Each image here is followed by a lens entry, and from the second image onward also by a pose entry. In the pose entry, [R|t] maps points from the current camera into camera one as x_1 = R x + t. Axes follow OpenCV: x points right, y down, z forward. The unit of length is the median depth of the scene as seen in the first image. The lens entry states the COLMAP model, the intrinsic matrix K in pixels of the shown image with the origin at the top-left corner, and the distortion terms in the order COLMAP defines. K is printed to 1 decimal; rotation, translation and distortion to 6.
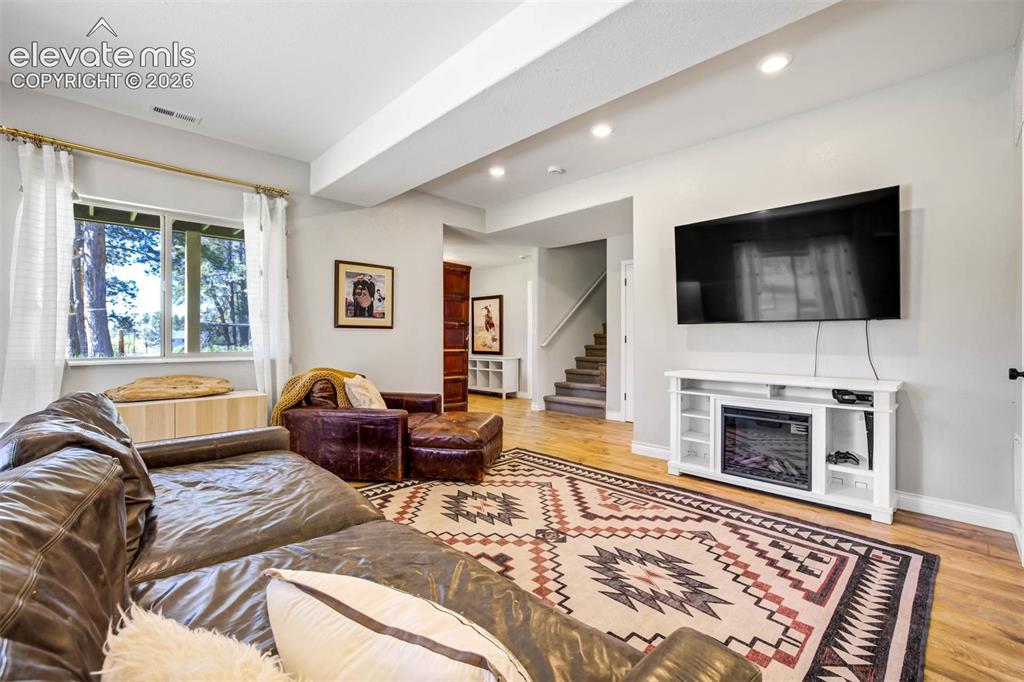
lens RADIAL K [[442.2, 0, 512.5], [0, 442.2, 337.9], [0, 0, 1]] dist [-0.018847, 0.005346]
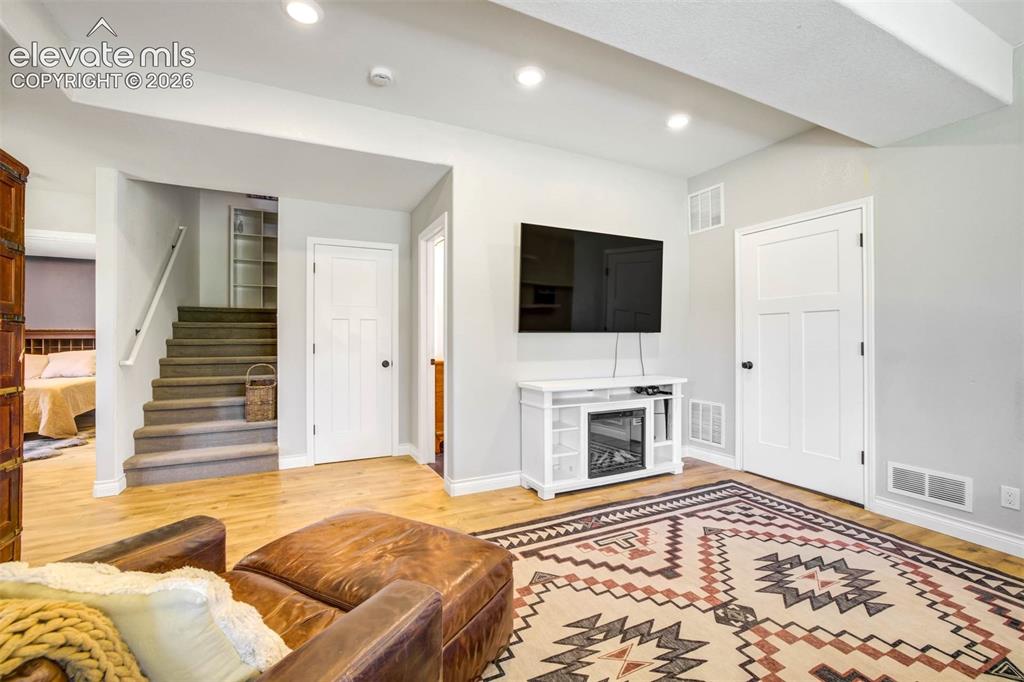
lens RADIAL K [[442.2, 0, 511.6], [0, 442.2, 339.3], [0, 0, 1]] dist [-0.018847, 0.005346]
pose [[0.304076, -0.002328, 0.952645, -0.691814], [0.004448, 0.999990, 0.001024, -0.026590], [-0.952637, 0.003926, 0.304083, 1.050719]]
